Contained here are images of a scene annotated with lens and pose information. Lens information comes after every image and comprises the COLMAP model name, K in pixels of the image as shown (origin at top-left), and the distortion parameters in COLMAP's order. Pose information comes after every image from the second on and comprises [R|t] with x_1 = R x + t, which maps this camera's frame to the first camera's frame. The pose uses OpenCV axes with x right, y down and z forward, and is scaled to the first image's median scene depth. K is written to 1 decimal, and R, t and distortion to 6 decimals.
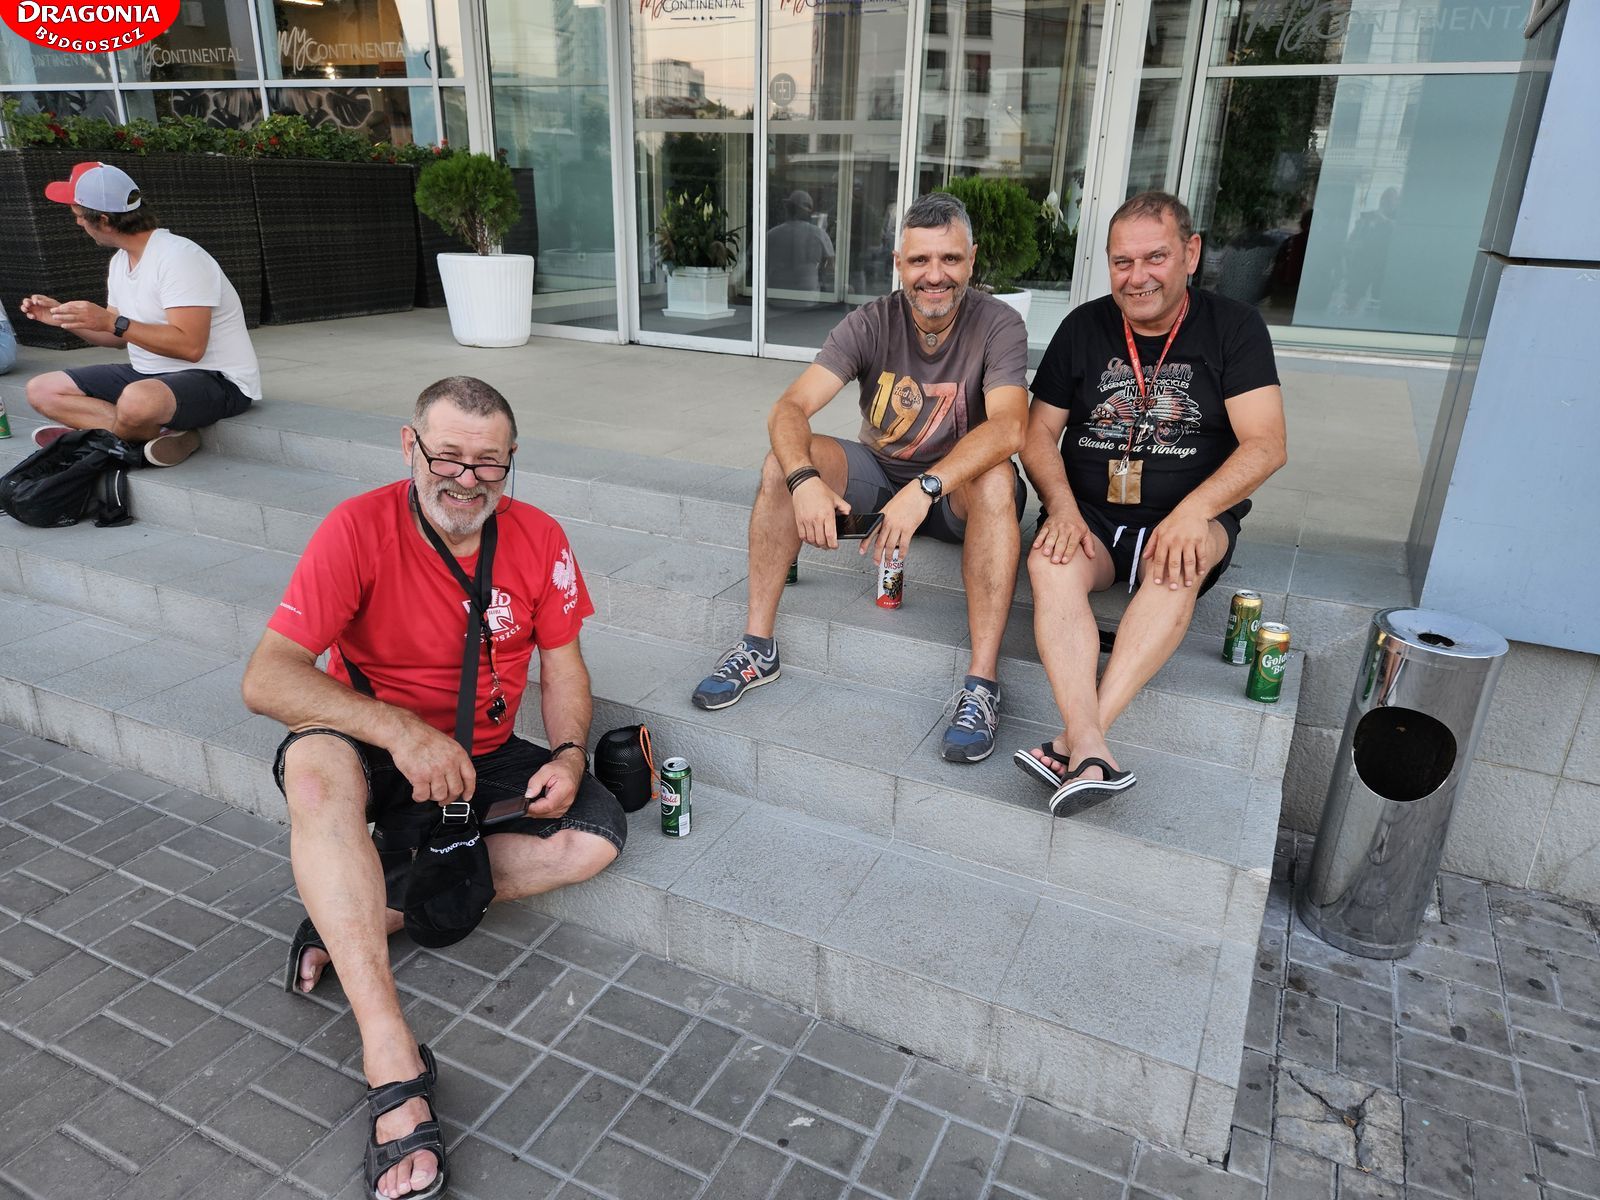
lens RADIAL K [[1083.5, 0, 800.0], [0, 1083.5, 600.0], [0, 0, 1]] dist [0.061820, -0.054692]
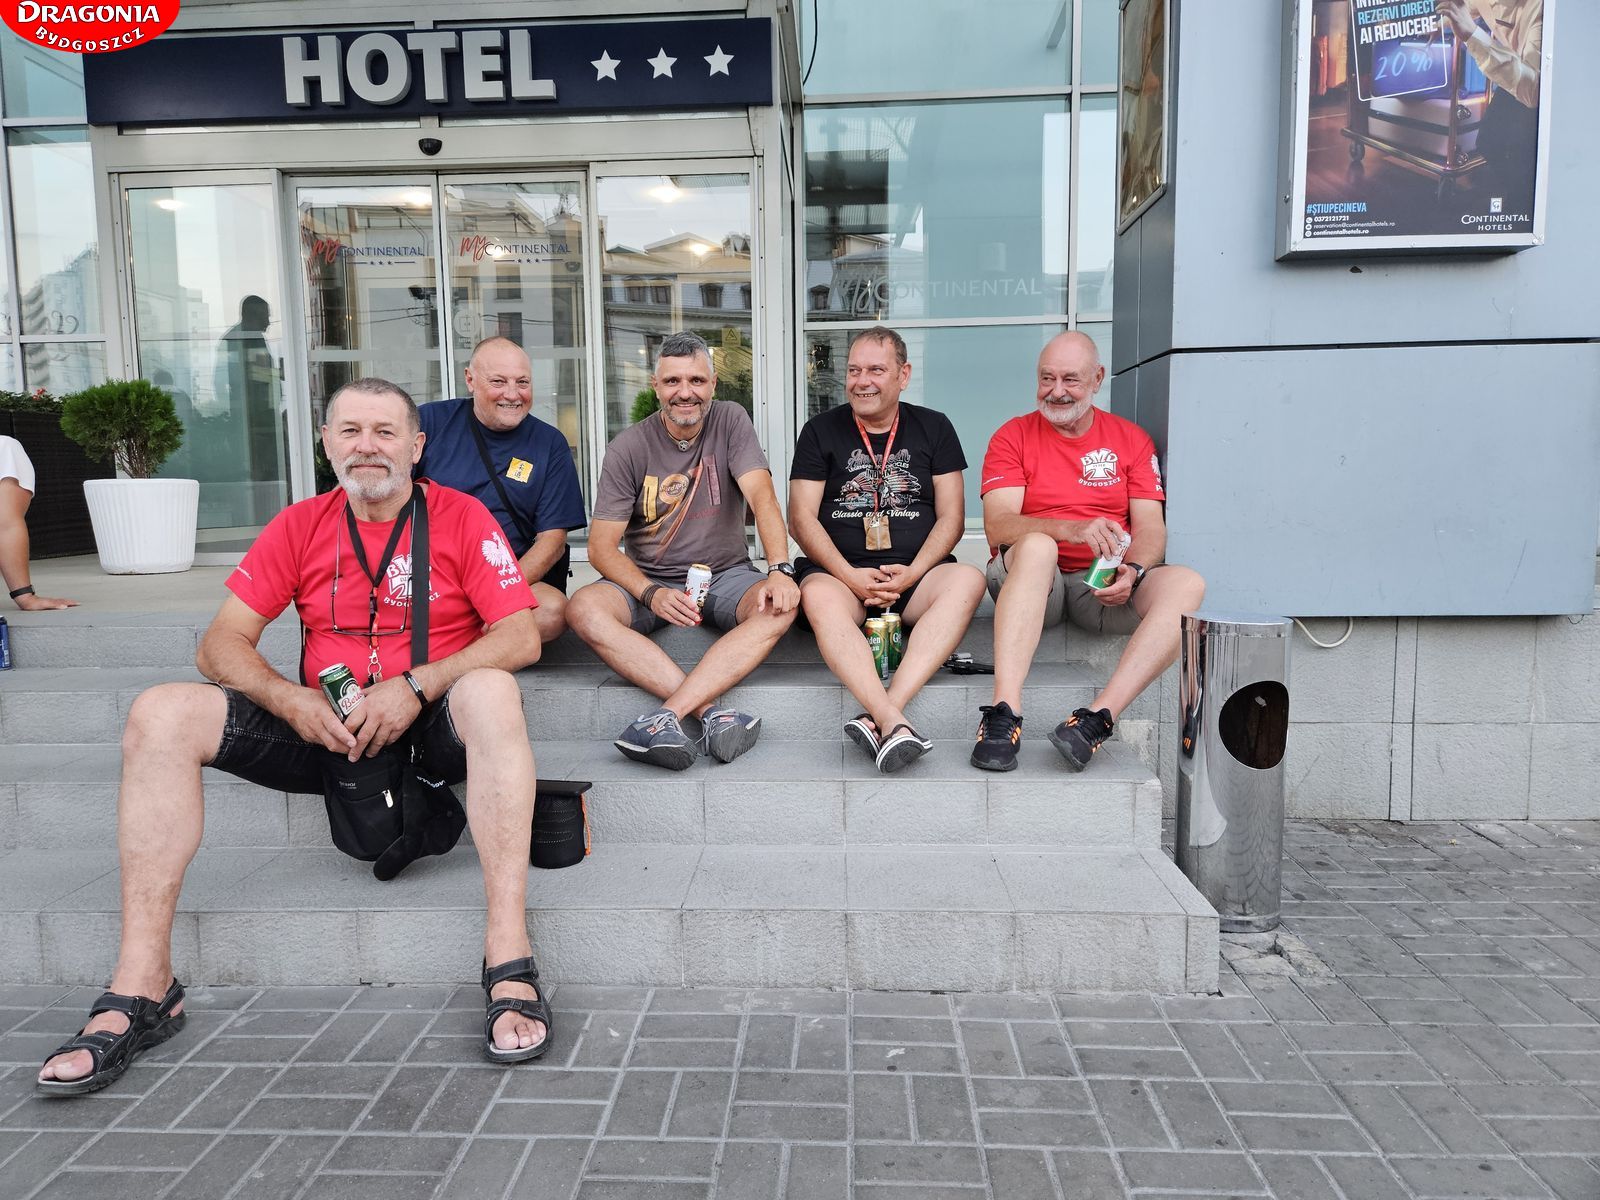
lens RADIAL K [[1068.6, 0, 794.3], [0, 1068.6, 563.9], [0, 0, 1]] dist [0.062033, -0.039375]
pose [[0.922559, -0.070390, 0.379381, -0.417585], [0.170665, 0.956255, -0.237590, 0.232970], [-0.346061, 0.283938, 0.894215, -0.039857]]
